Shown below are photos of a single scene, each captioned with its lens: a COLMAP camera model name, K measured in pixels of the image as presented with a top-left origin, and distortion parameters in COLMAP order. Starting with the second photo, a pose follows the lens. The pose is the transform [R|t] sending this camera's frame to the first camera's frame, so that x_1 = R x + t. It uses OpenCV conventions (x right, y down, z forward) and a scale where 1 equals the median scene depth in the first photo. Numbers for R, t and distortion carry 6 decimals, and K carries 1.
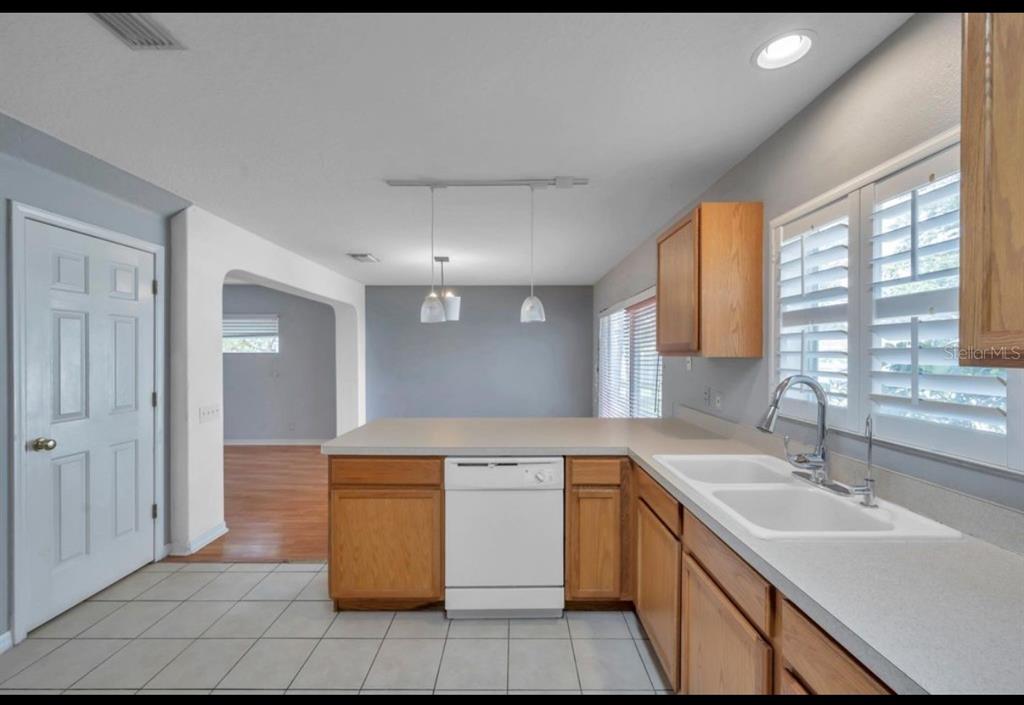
lens RADIAL K [[409.2, 0, 512.0], [0, 409.2, 352.5], [0, 0, 1]] dist [0.000349, 0.000140]
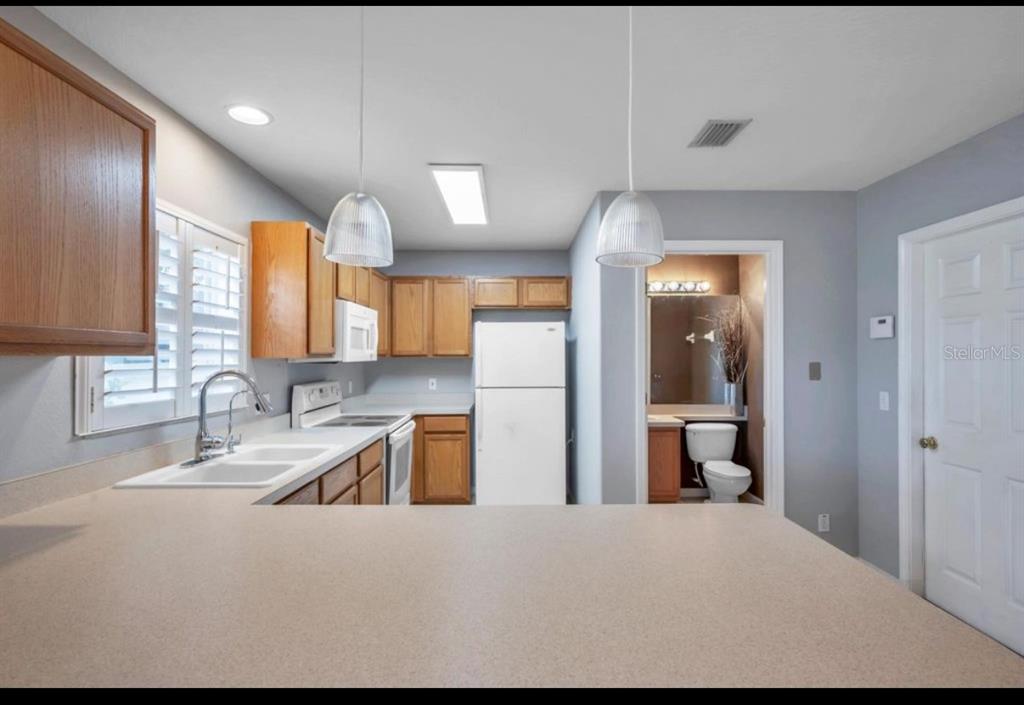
lens RADIAL K [[510.0, 0, 512.0], [0, 510.0, 352.5], [0, 0, 1]] dist [0.001739, 0.000350]
pose [[-0.999947, -0.003922, -0.009519, -0.148042], [-0.003864, 0.999974, -0.006152, 0.009795], [0.009543, -0.006115, -0.999936, 2.714543]]
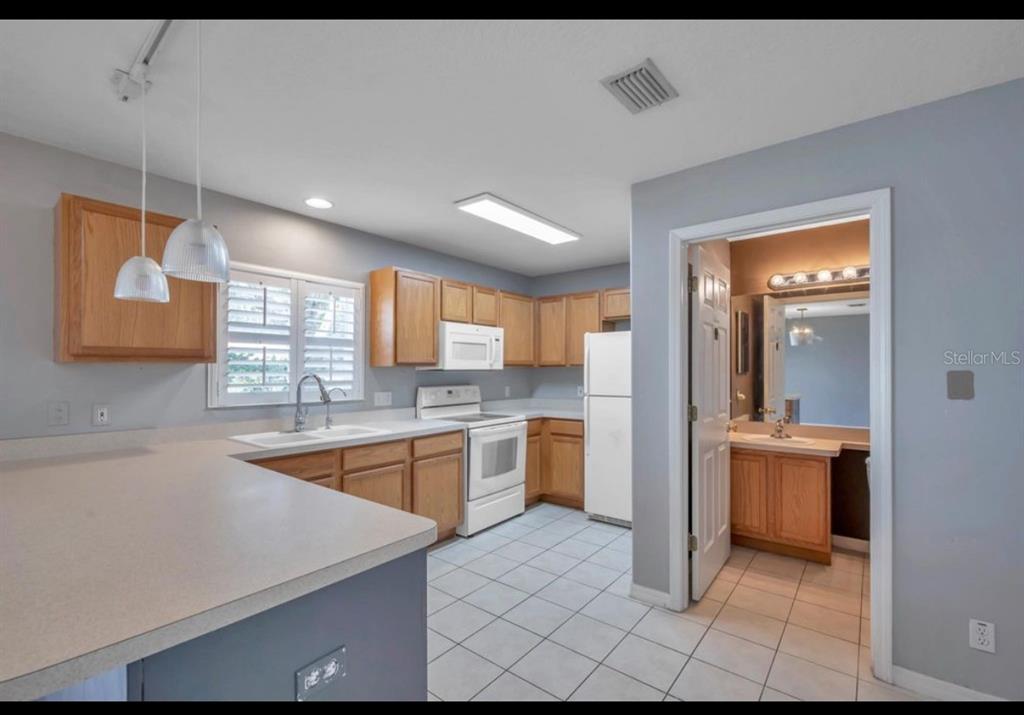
lens RADIAL K [[448.5, 0, 513.1], [0, 448.5, 362.0], [0, 0, 1]] dist [-0.010668, 0.000515]
pose [[-0.780850, 0.005769, 0.624692, -1.397255], [-0.002154, 0.999927, -0.011928, 0.028116], [-0.624715, -0.010660, -0.780780, 2.149221]]
